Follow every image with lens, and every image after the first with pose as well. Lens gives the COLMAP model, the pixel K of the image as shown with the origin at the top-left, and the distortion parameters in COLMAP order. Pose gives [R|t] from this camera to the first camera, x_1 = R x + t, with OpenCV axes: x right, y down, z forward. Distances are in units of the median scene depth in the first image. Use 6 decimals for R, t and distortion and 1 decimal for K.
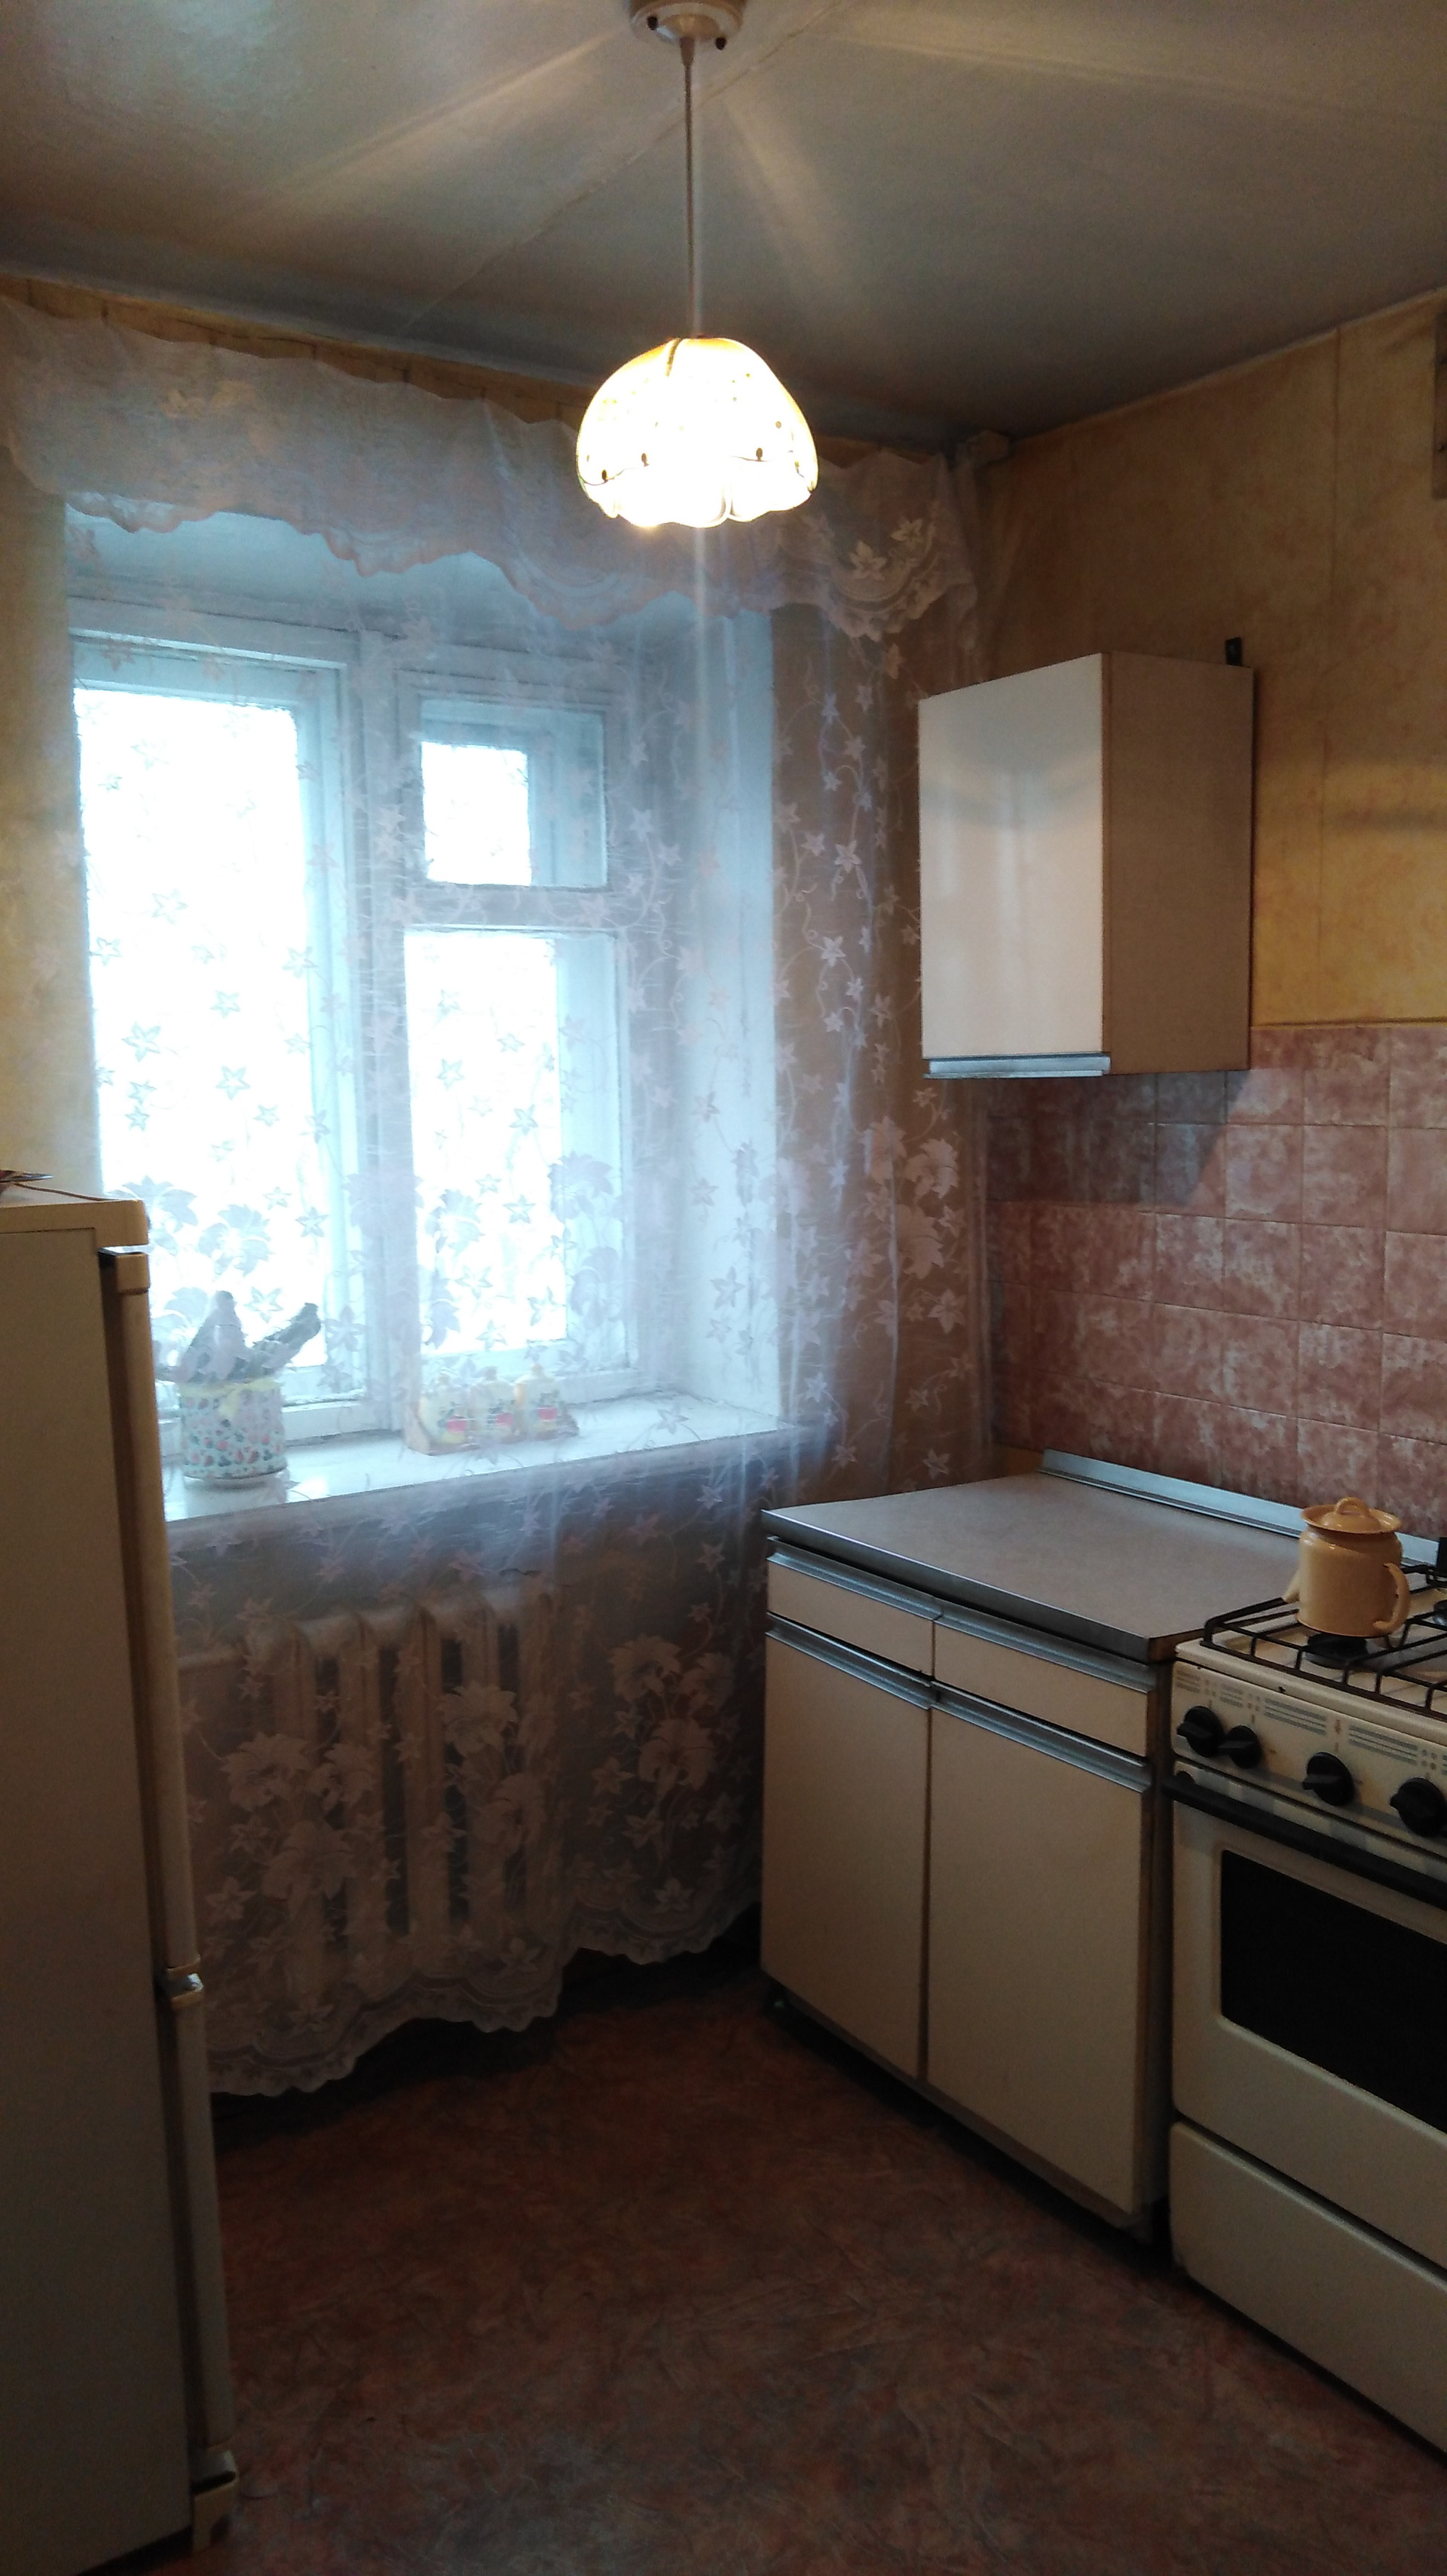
lens RADIAL K [[1914.7, 0, 723.5], [0, 1914.7, 1288.0], [0, 0, 1]] dist [0.008389, 0.000278]
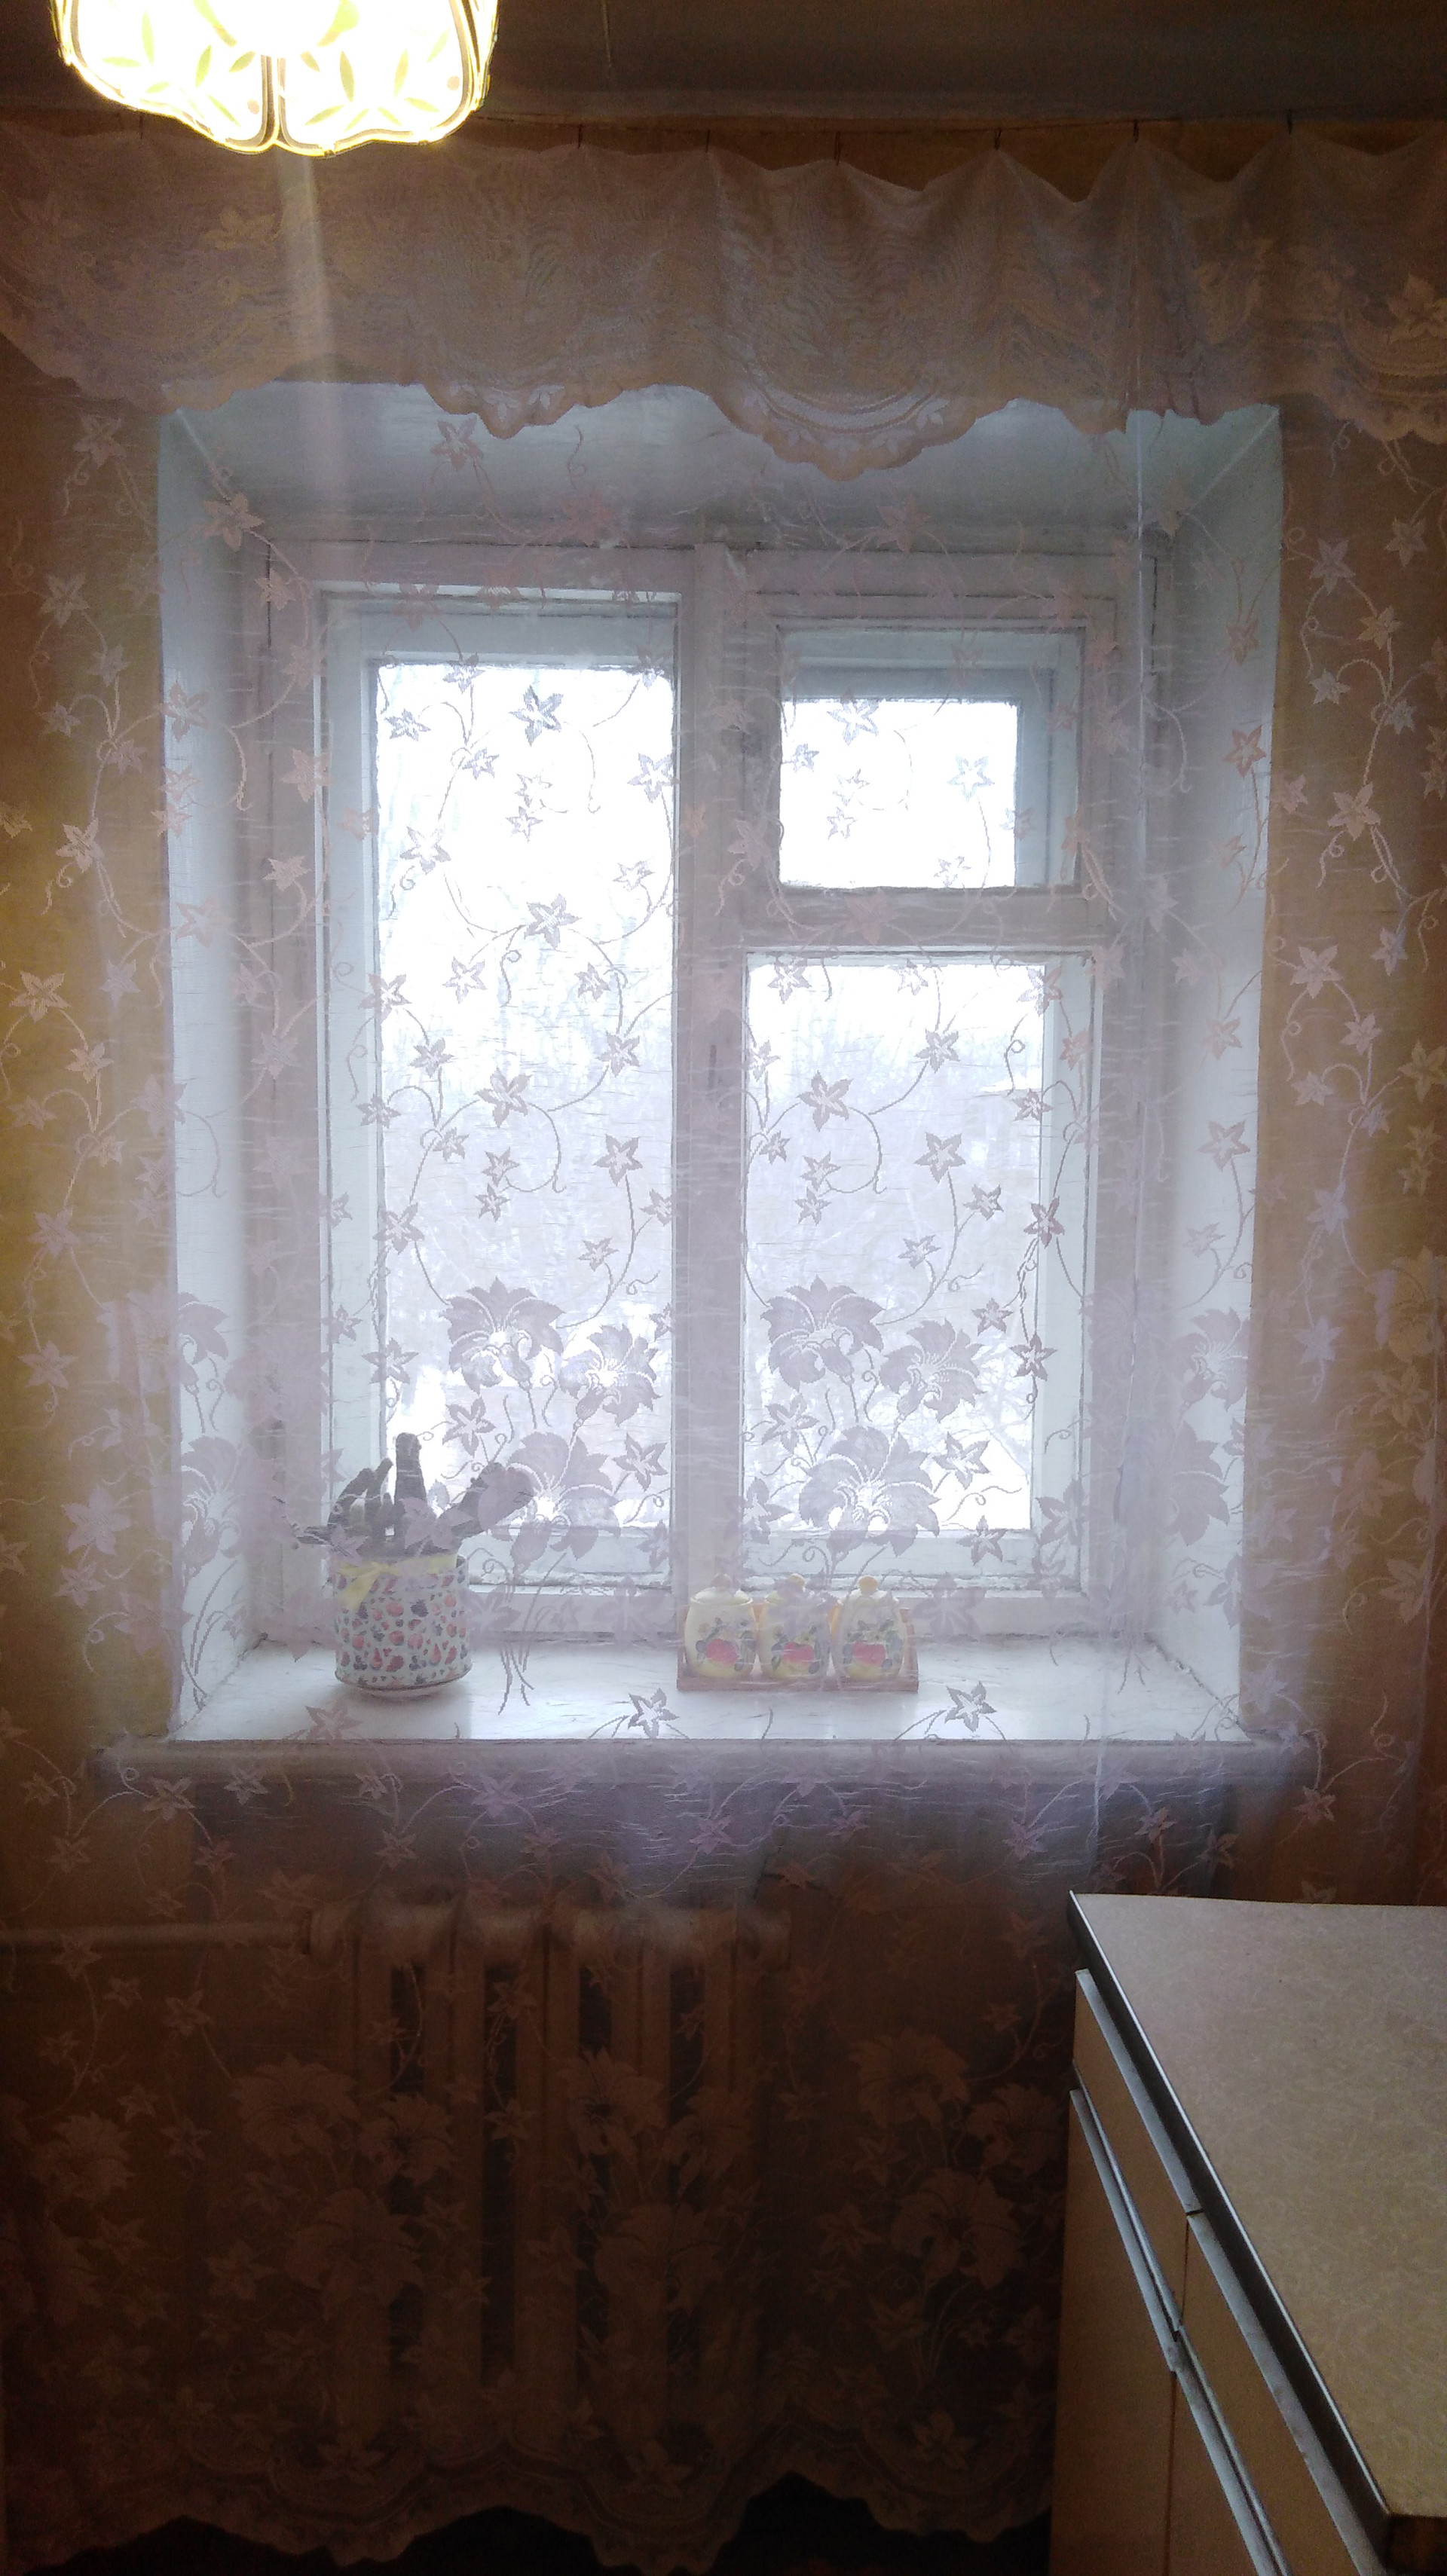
lens RADIAL K [[1946.6, 0, 723.5], [0, 1946.6, 1288.0], [0, 0, 1]] dist [-0.014874, 0.037166]
pose [[0.841561, 0.072598, -0.535261, 0.235876], [-0.084817, 0.996395, 0.001789, -0.063632], [0.533462, 0.043894, 0.844685, 0.398468]]
